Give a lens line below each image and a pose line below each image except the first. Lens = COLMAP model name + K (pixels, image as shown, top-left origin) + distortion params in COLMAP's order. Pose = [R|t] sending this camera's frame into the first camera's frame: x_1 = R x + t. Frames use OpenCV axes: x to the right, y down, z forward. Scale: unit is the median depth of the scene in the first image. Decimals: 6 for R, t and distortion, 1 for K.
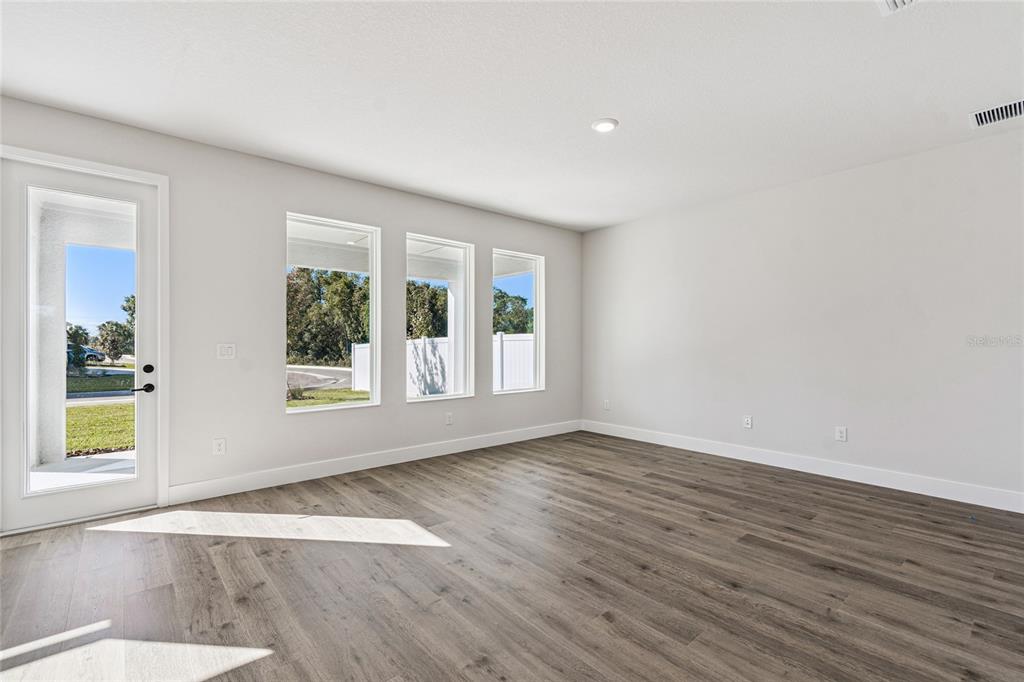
lens RADIAL K [[457.4, 0, 518.1], [0, 457.4, 346.2], [0, 0, 1]] dist [0.001409, -0.001024]
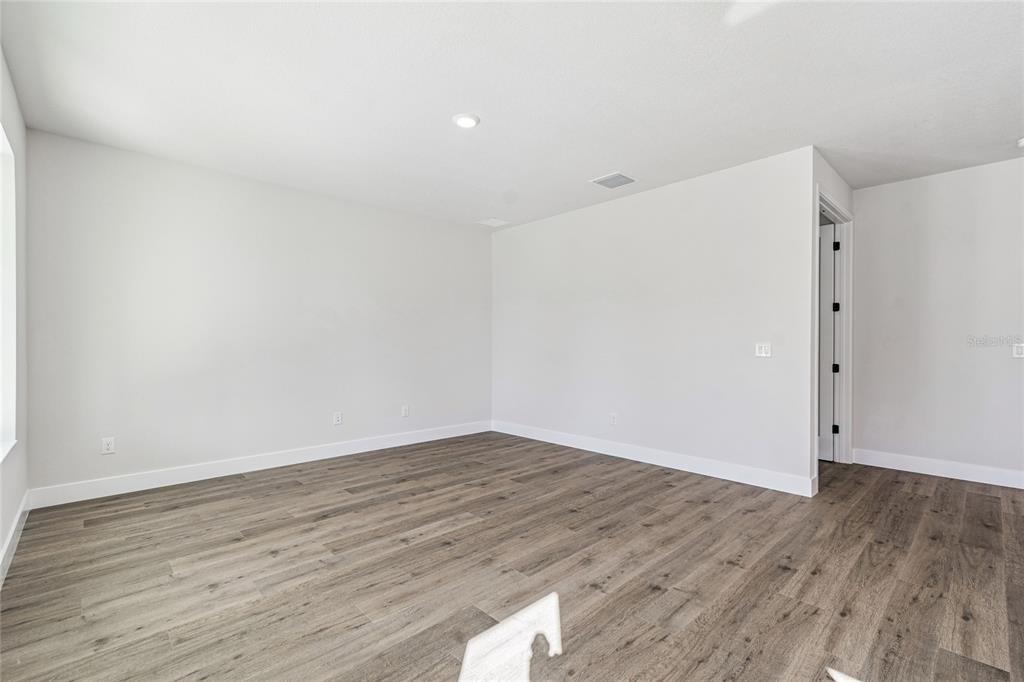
lens RADIAL K [[457.4, 0, 518.1], [0, 457.4, 346.2], [0, 0, 1]] dist [0.001409, -0.001024]
pose [[-0.060376, -0.004426, 0.998166, -0.782689], [0.003049, 0.999985, 0.004618, -0.001450], [-0.998171, 0.003322, -0.060361, 0.934261]]
